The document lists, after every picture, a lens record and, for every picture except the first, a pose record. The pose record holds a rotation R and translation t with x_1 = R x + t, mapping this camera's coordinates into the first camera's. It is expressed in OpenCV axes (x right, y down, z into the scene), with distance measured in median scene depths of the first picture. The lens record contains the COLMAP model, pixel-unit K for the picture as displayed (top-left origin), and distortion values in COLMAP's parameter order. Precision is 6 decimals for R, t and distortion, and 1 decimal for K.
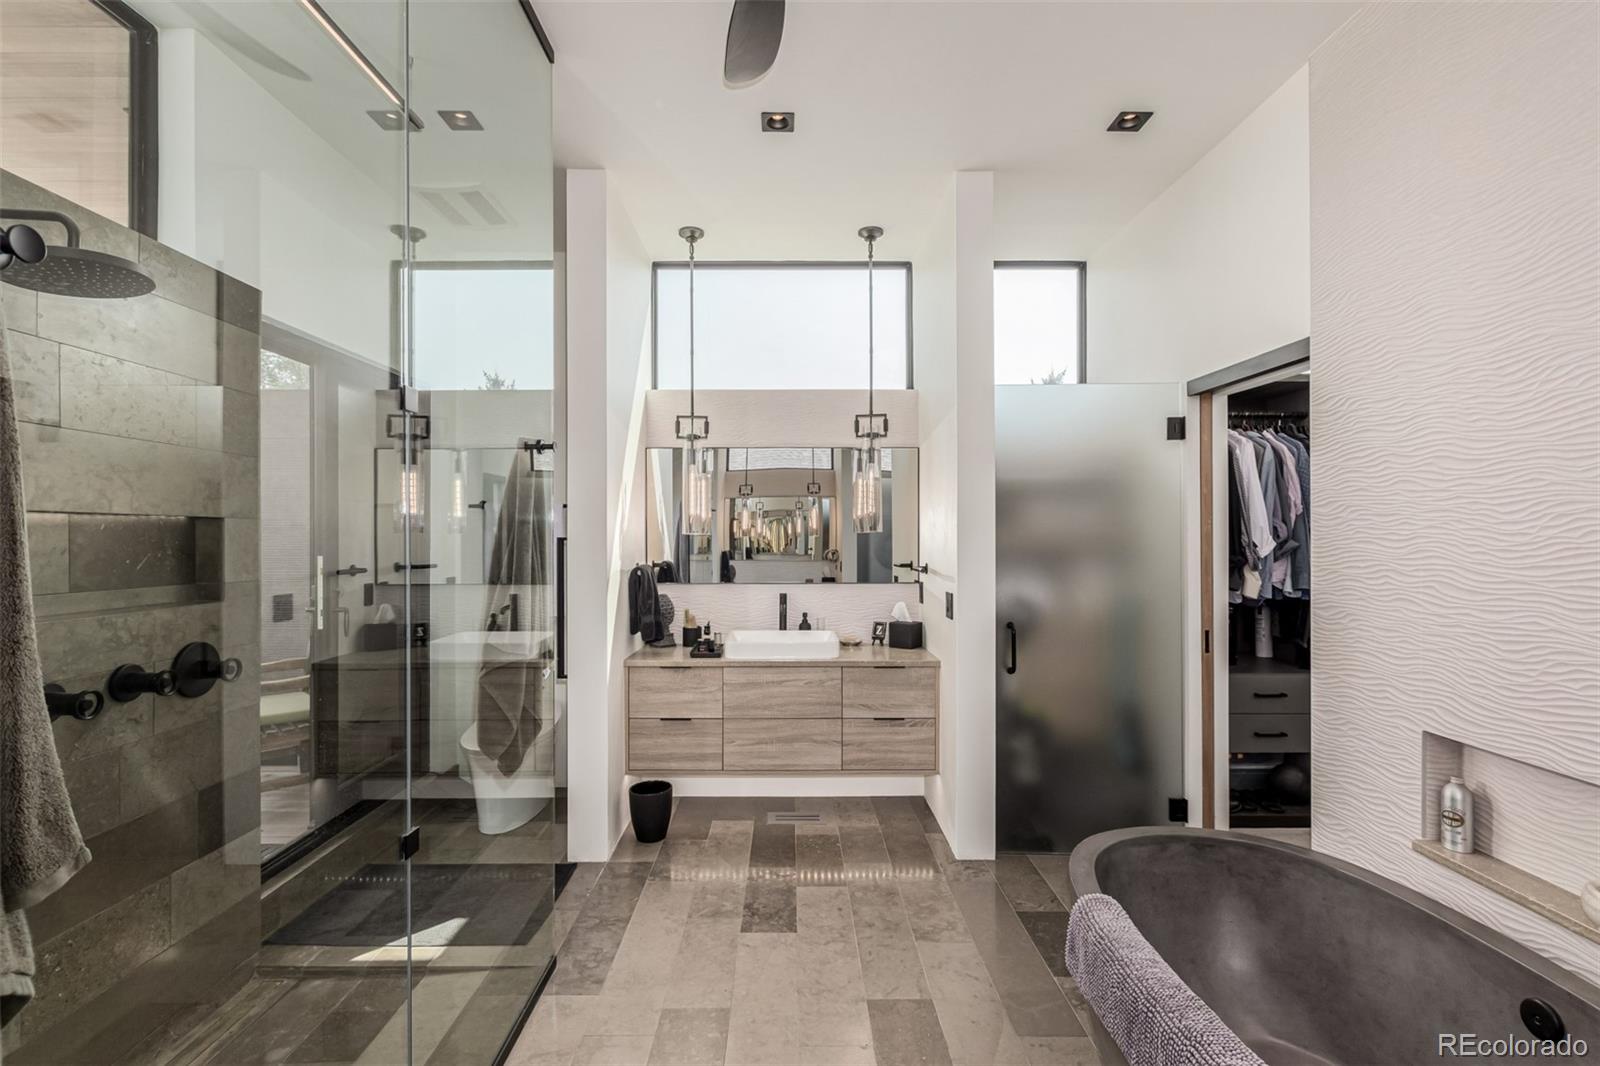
lens RADIAL K [[735.6, 0, 794.7], [0, 735.6, 538.9], [0, 0, 1]] dist [0.013916, 0.000338]
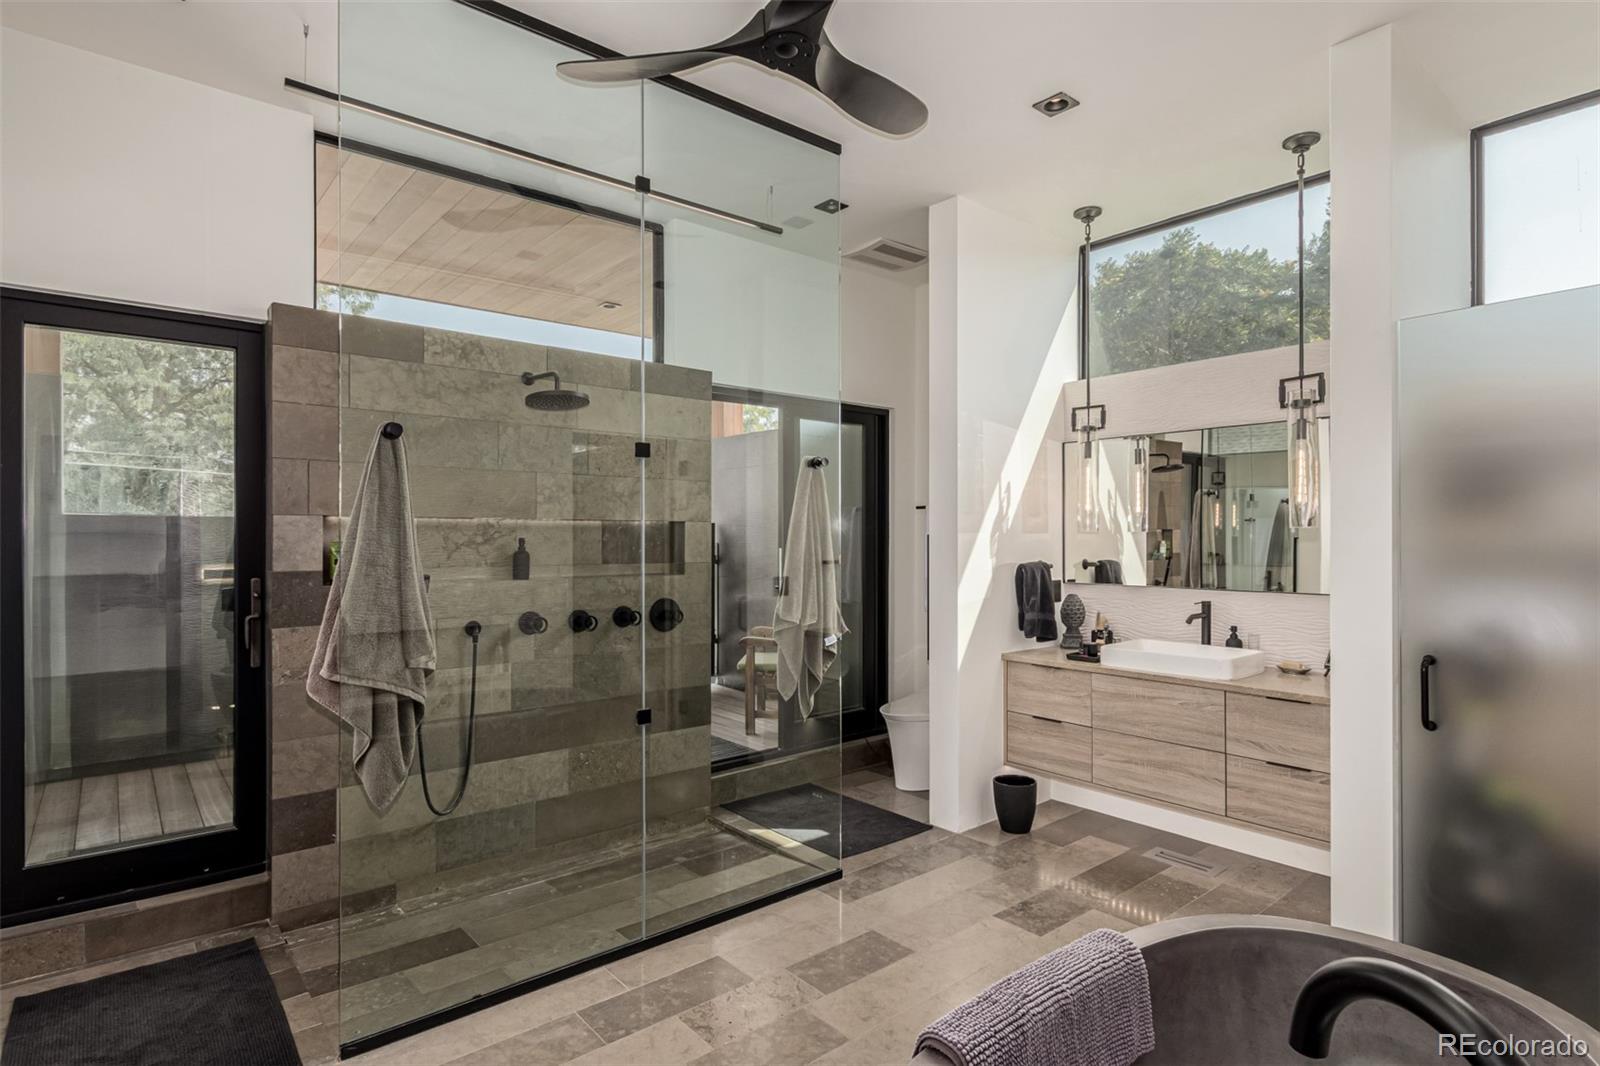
lens RADIAL K [[845.2, 0, 795.1], [0, 845.2, 534.2], [0, 0, 1]] dist [0.034284, 0.000361]
pose [[0.643000, 0.001036, -0.765865, 0.489743], [-0.002713, 0.999996, -0.000925, -0.000370], [0.765861, 0.002673, 0.643000, 0.012227]]
